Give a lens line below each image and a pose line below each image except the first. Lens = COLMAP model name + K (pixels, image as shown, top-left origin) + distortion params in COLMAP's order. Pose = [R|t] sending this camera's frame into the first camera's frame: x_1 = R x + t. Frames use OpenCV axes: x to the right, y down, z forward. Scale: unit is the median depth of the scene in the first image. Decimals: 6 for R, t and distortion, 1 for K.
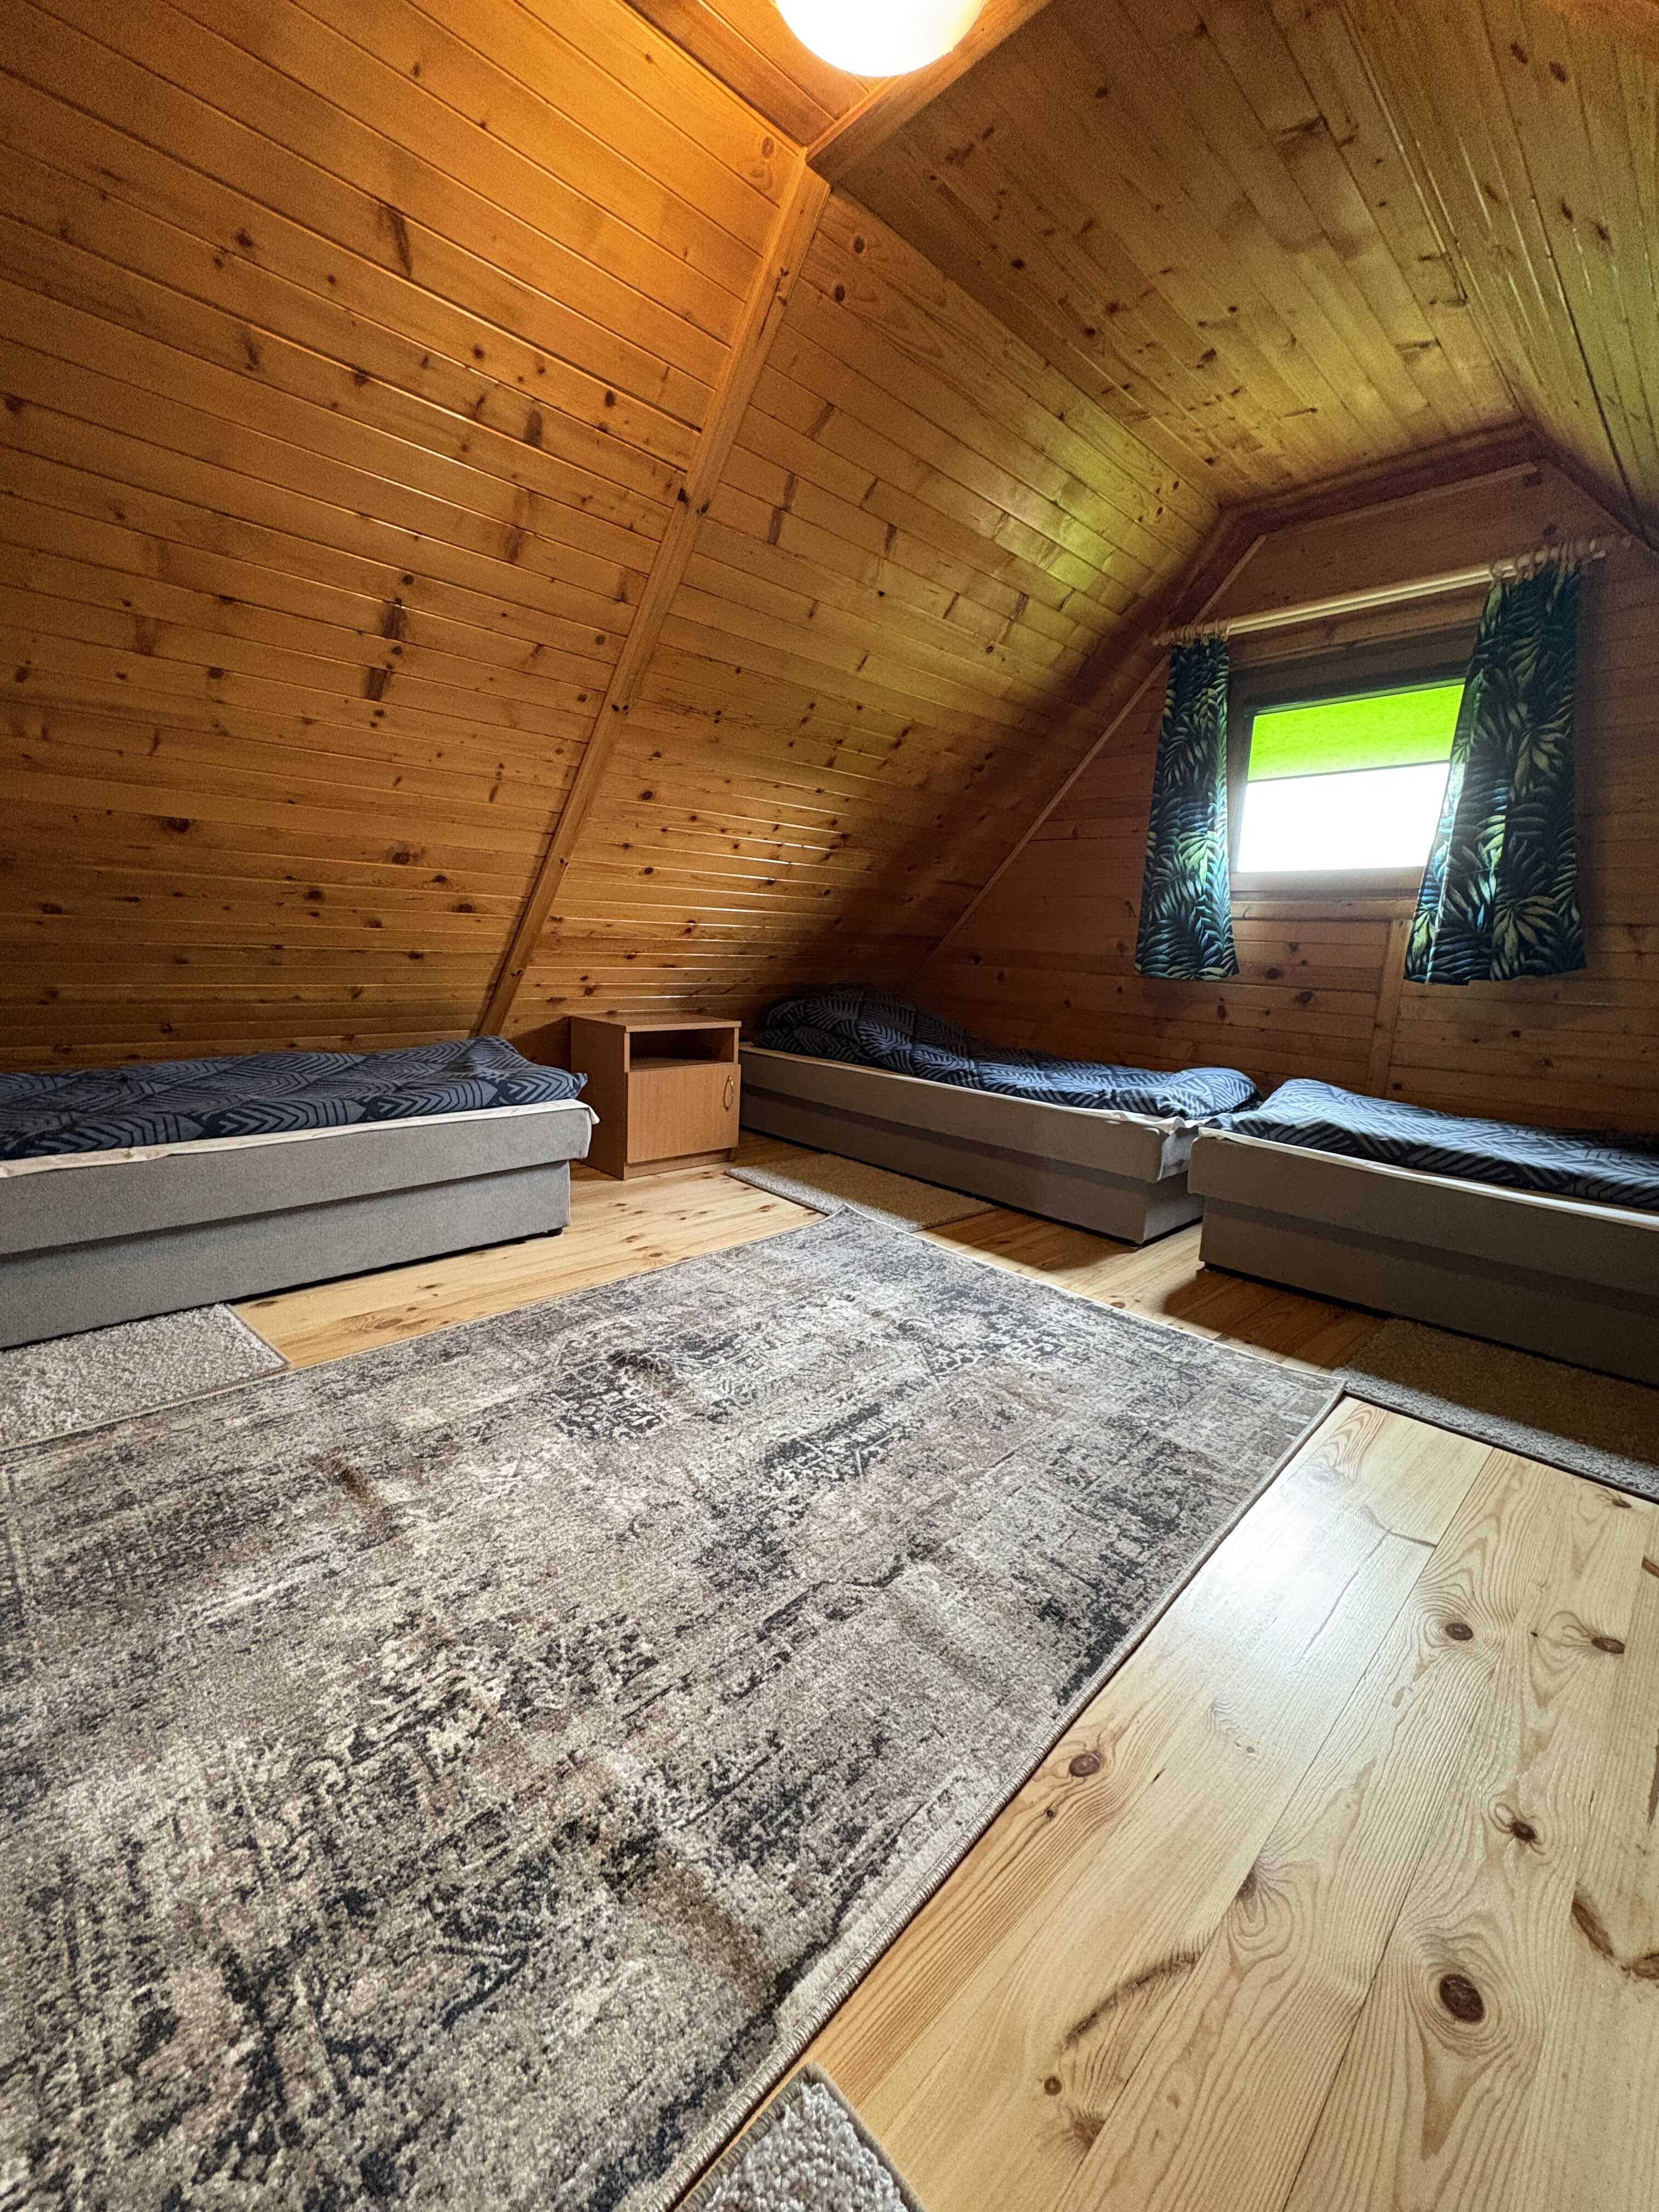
lens RADIAL K [[879.2, 0, 823.9], [0, 879.2, 1095.2], [0, 0, 1]] dist [-0.001334, -0.000701]
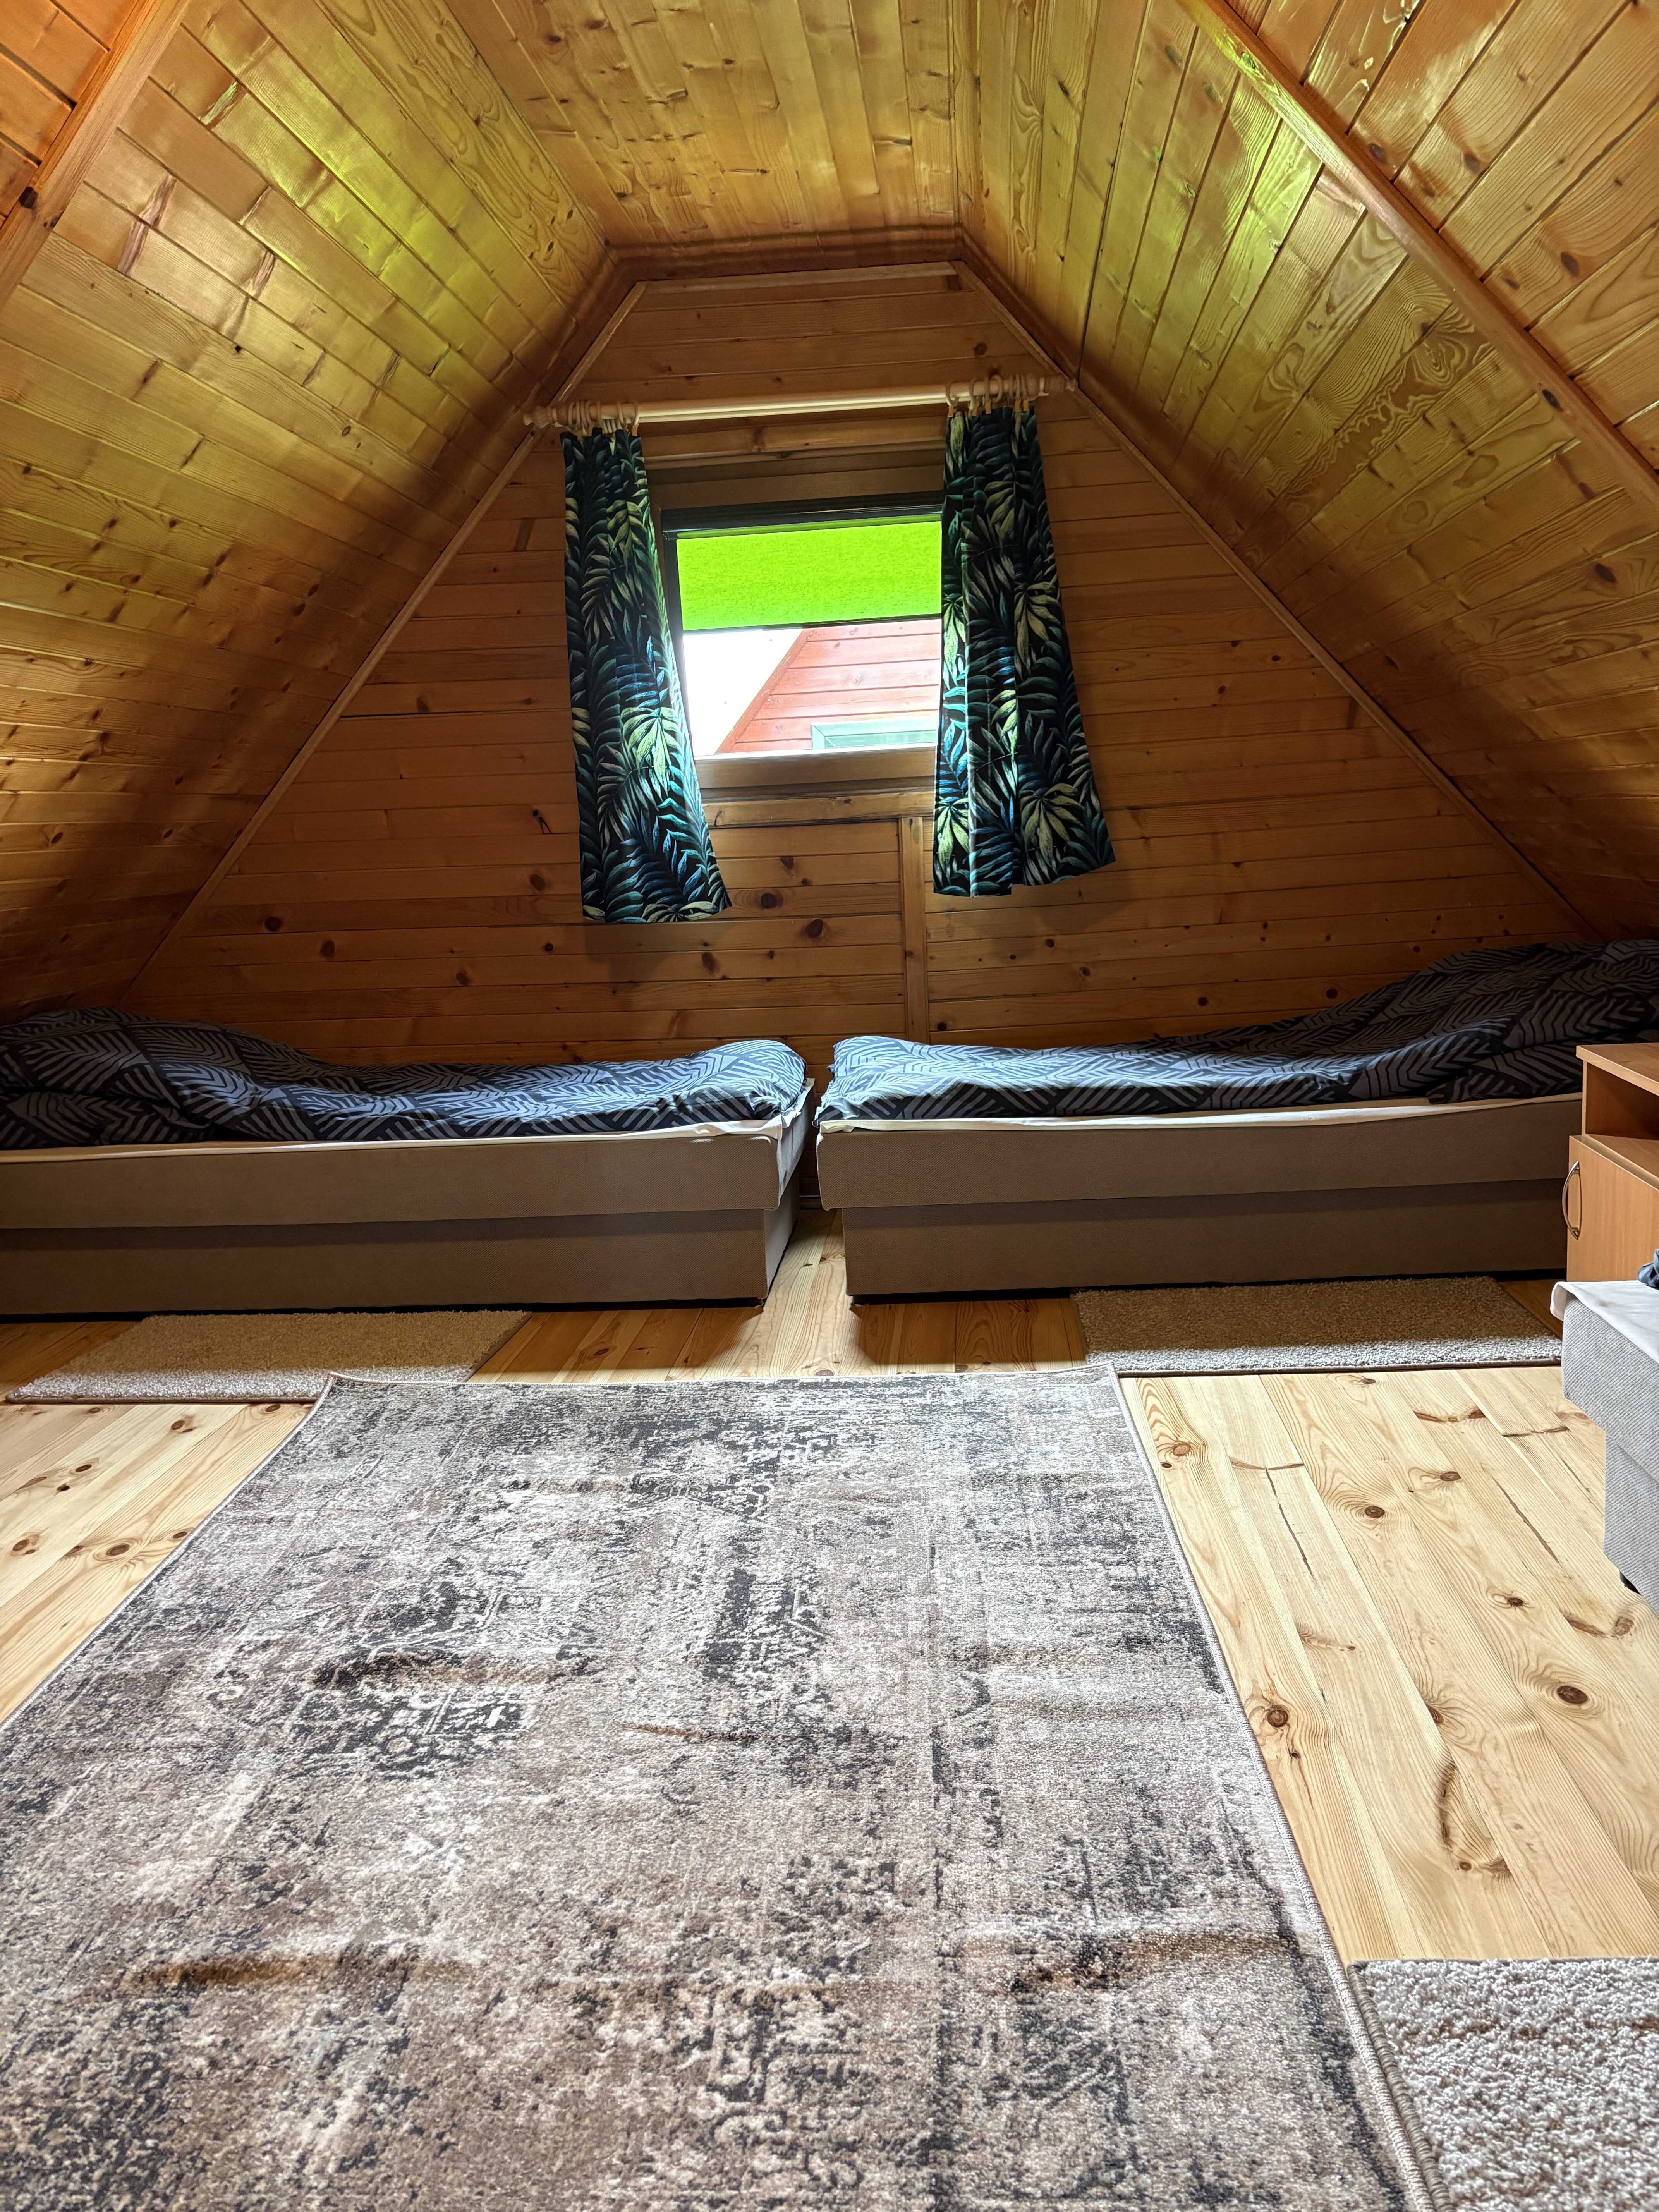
lens RADIAL K [[1658.7, 0, 829.5], [0, 1658.7, 1106.0], [0, 0, 1]] dist [0.051684, -0.059722]
pose [[0.745396, -0.189995, 0.638974, -0.485392], [0.195041, 0.978738, 0.063496, -0.067185], [-0.637452, 0.077297, 0.766603, -0.090315]]
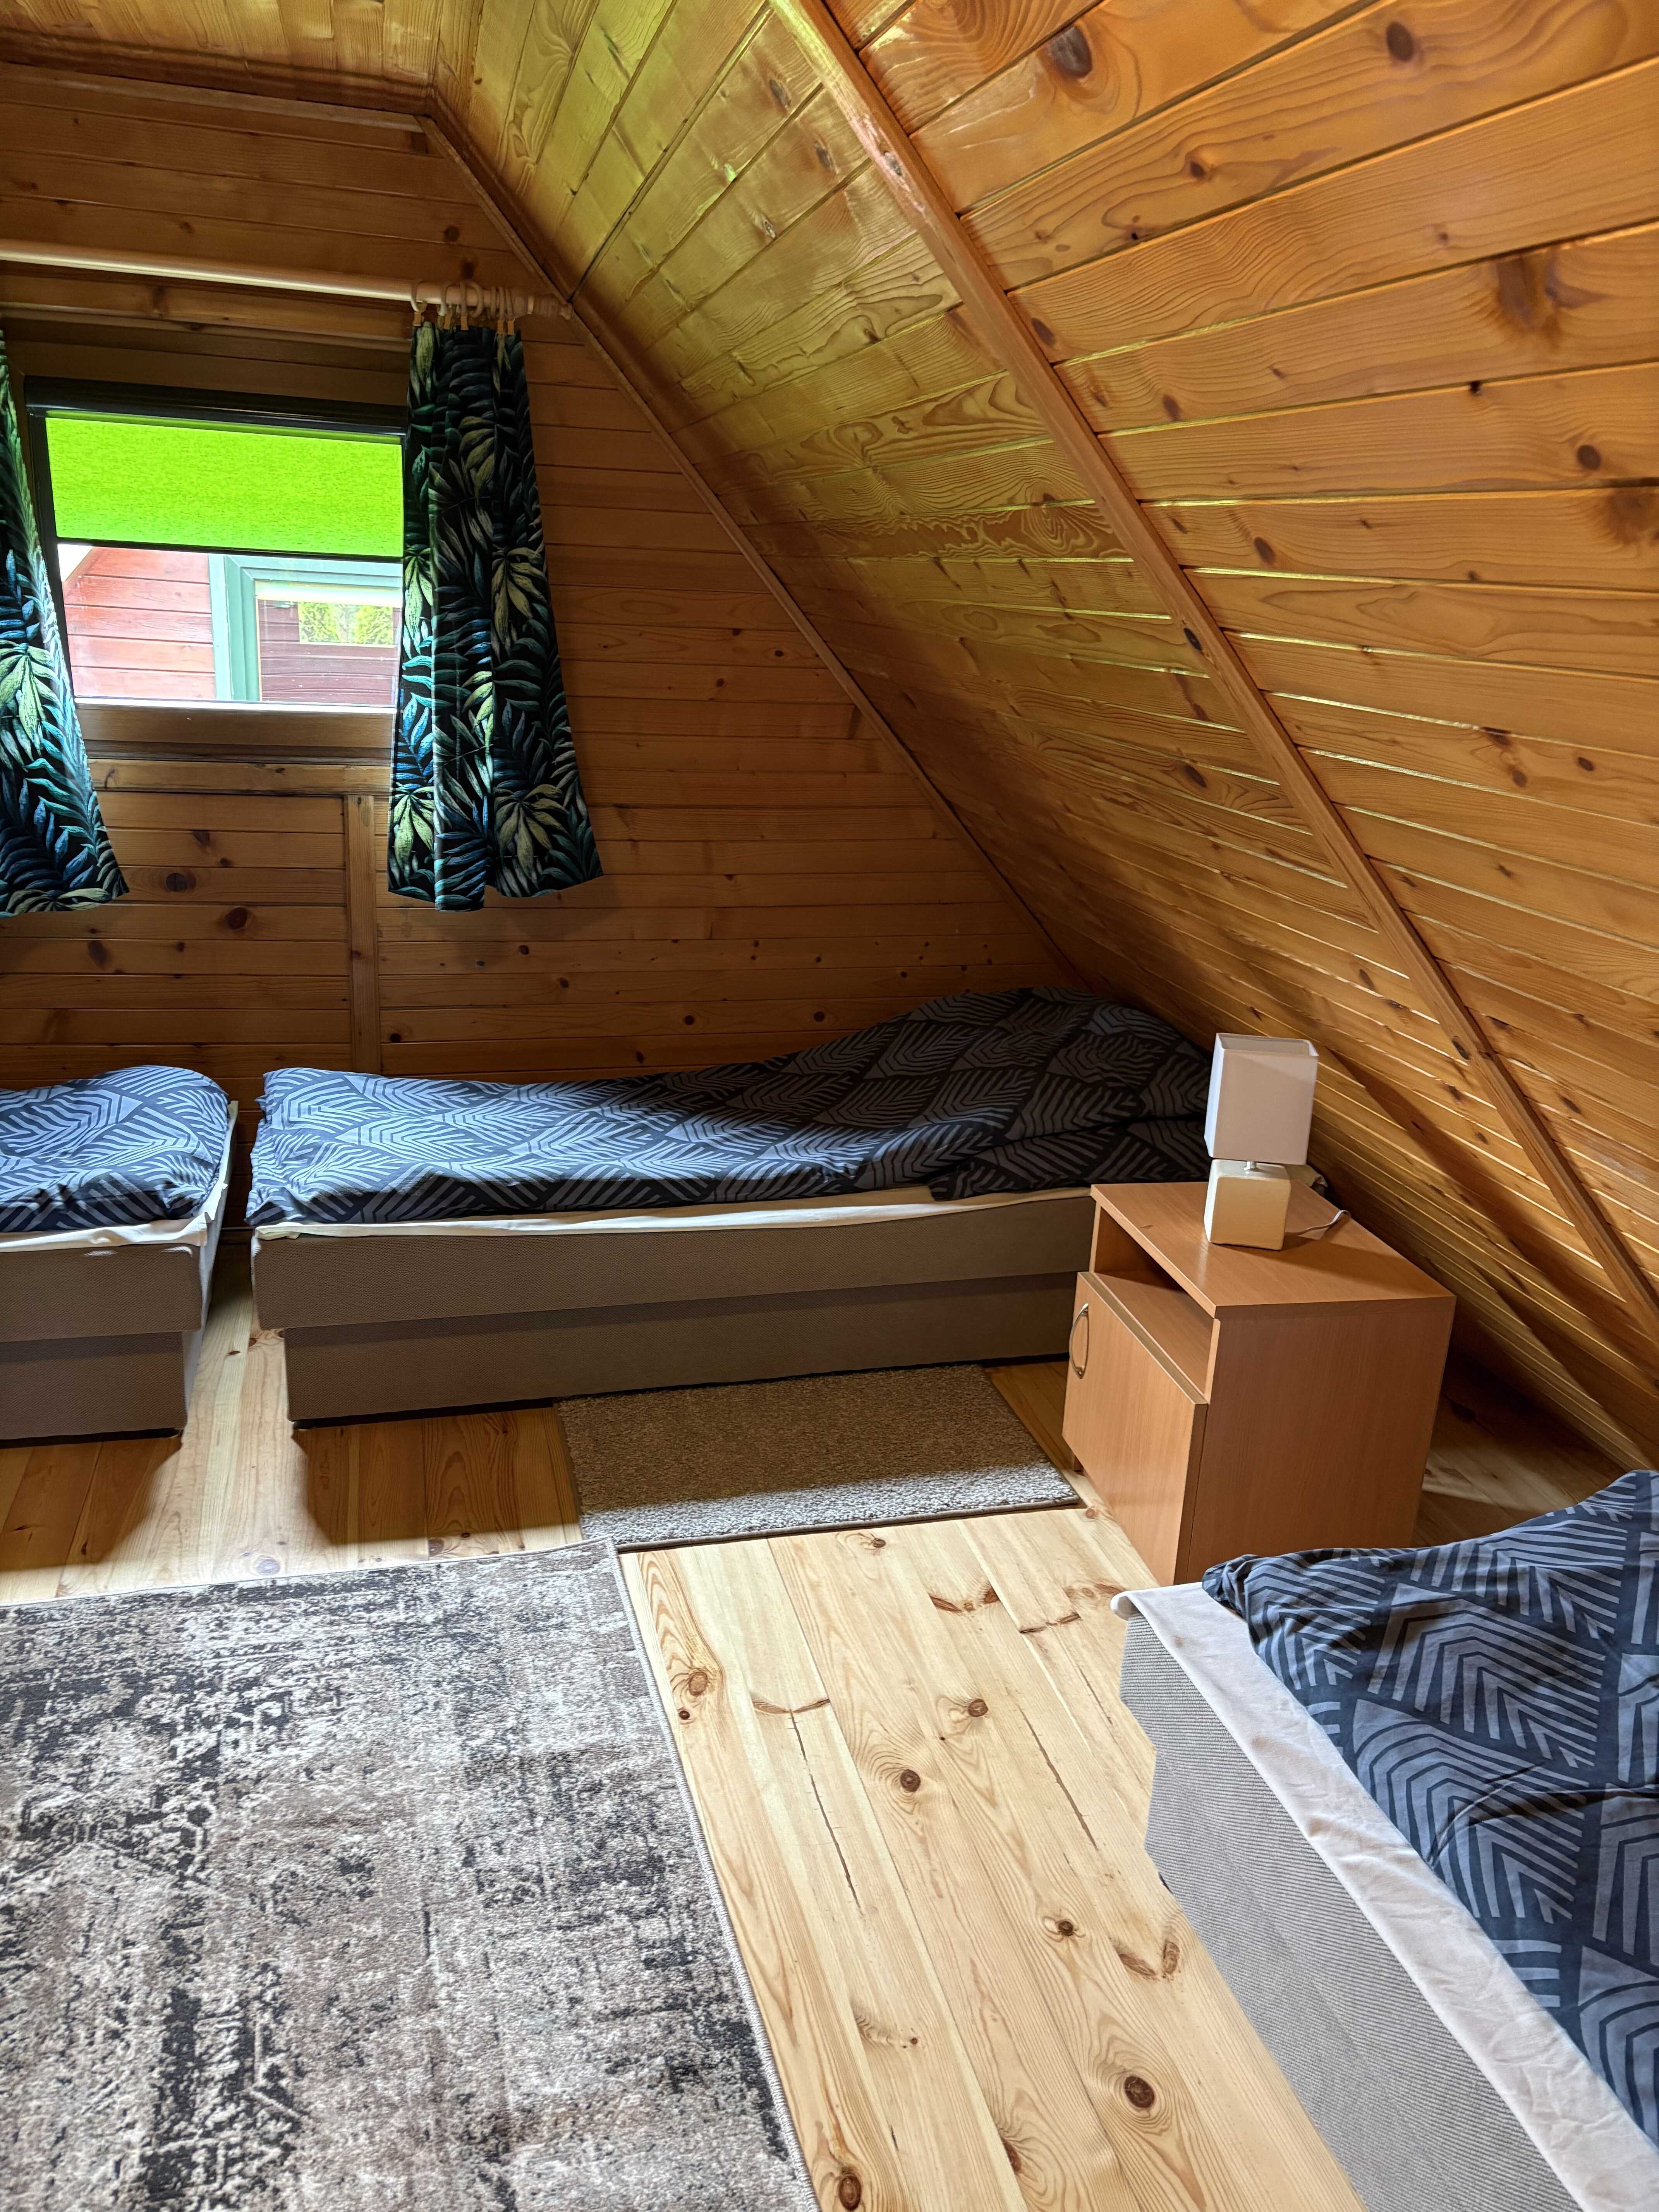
lens RADIAL K [[1658.7, 0, 829.5], [0, 1658.7, 1106.0], [0, 0, 1]] dist [0.051684, -0.059722]
pose [[0.488923, -0.275244, 0.827765, -0.337820], [0.118504, 0.961076, 0.249577, -0.302842], [-0.864240, -0.023930, 0.502510, 0.067928]]
